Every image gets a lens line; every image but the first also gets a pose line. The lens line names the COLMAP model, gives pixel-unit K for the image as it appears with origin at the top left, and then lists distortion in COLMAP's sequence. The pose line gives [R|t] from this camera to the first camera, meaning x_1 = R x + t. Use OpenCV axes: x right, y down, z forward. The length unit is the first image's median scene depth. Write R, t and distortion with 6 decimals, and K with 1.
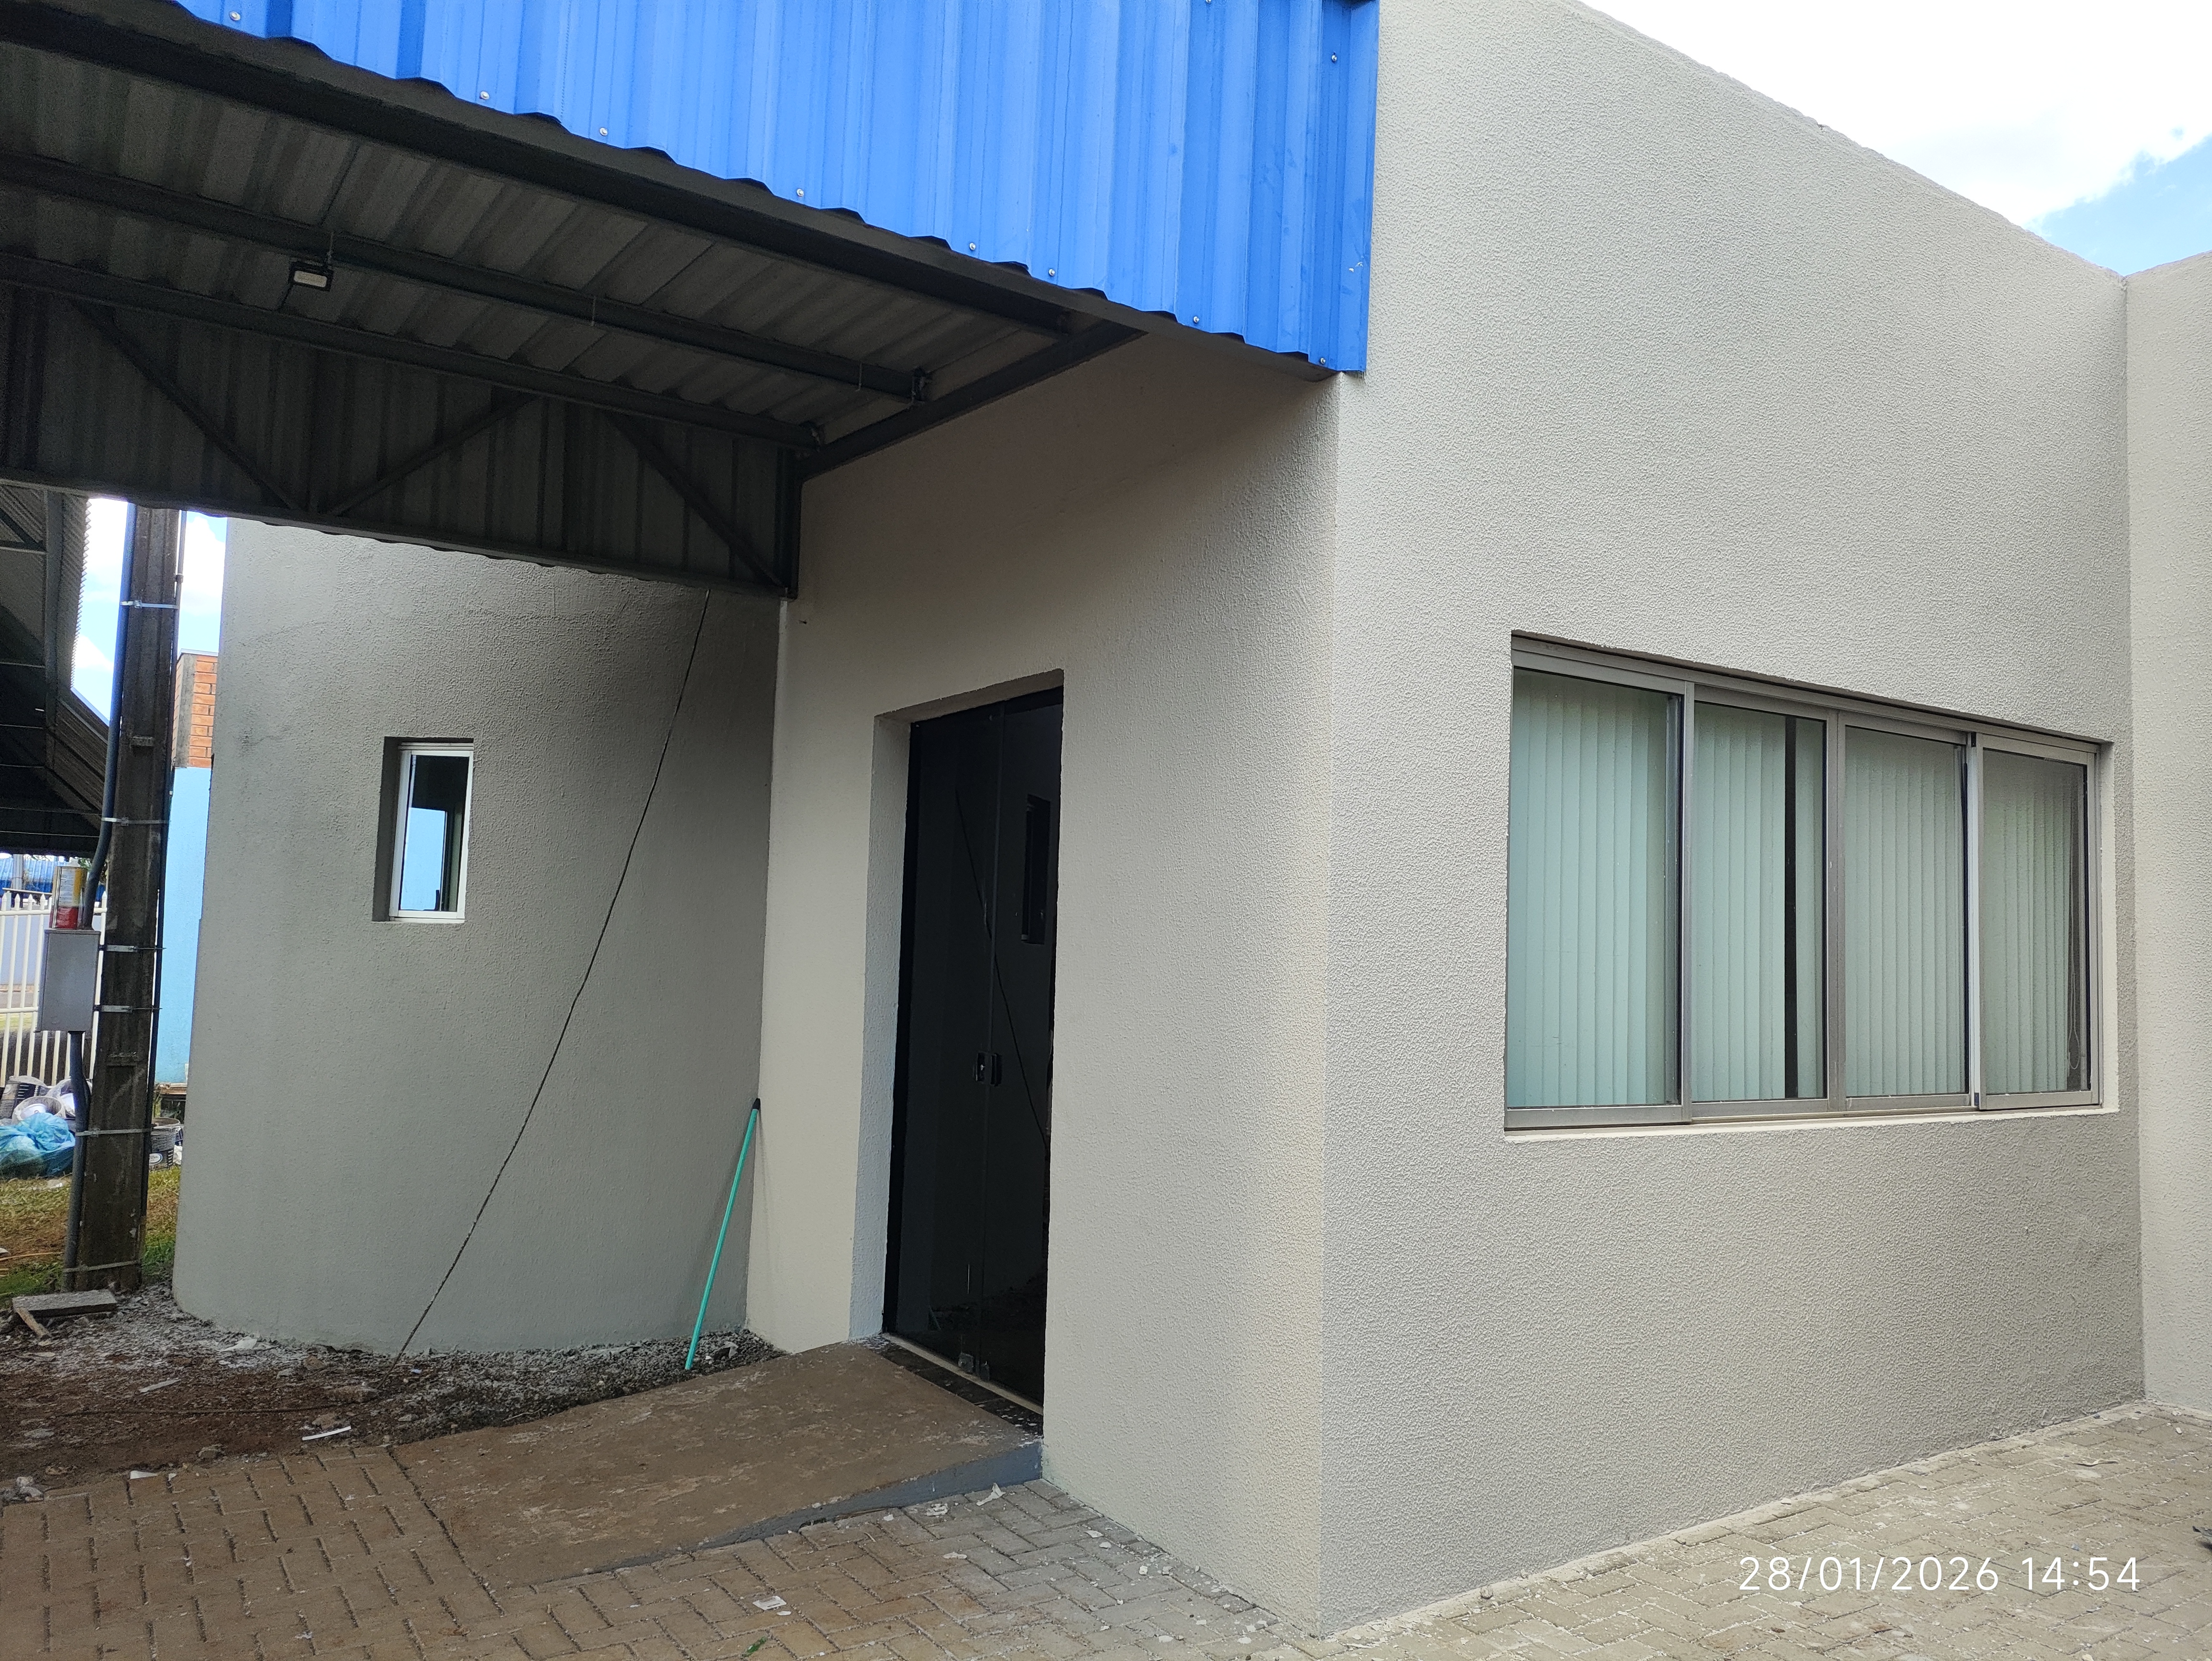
lens RADIAL K [[1627.1, 0, 1106.0], [0, 1627.1, 830.5], [0, 0, 1]] dist [0.096339, -0.142829]
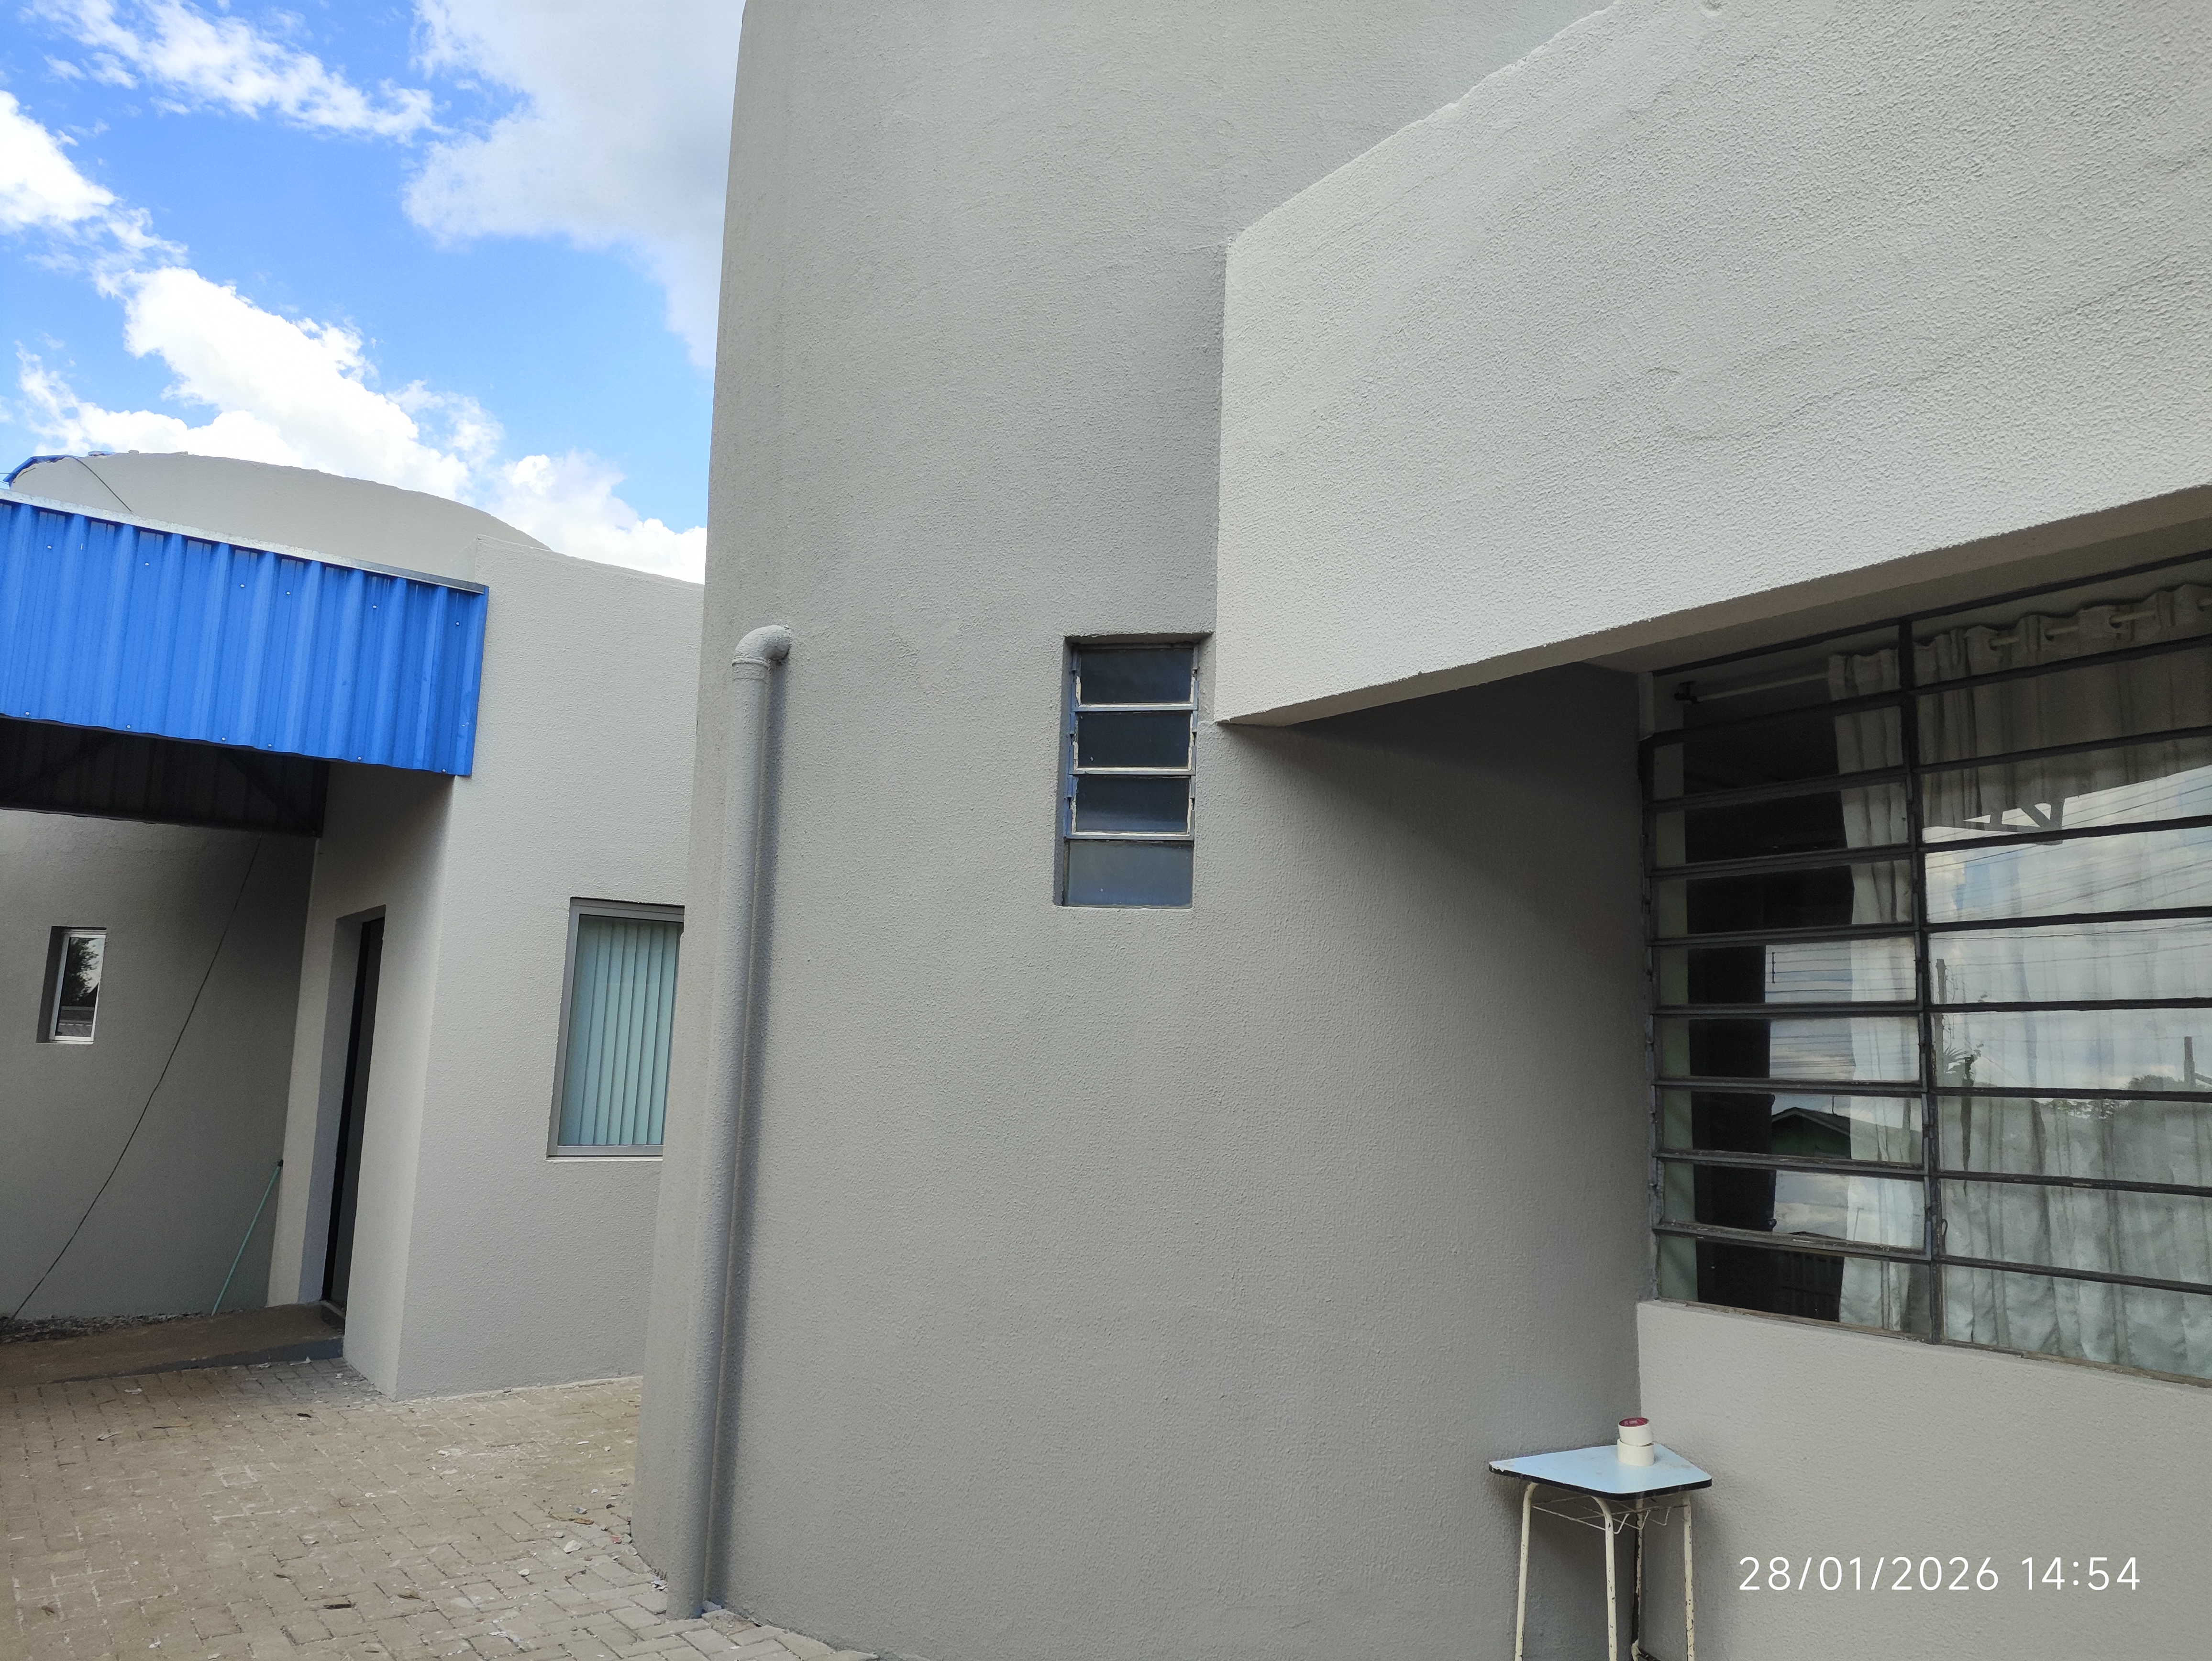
lens RADIAL K [[1627.1, 0, 1106.0], [0, 1627.1, 830.5], [0, 0, 1]] dist [0.096339, -0.142829]
pose [[0.999242, 0.008195, 0.038057, 0.710104], [-0.005424, 0.997364, -0.072357, -0.054833], [-0.038549, 0.072096, 0.996652, -0.865065]]
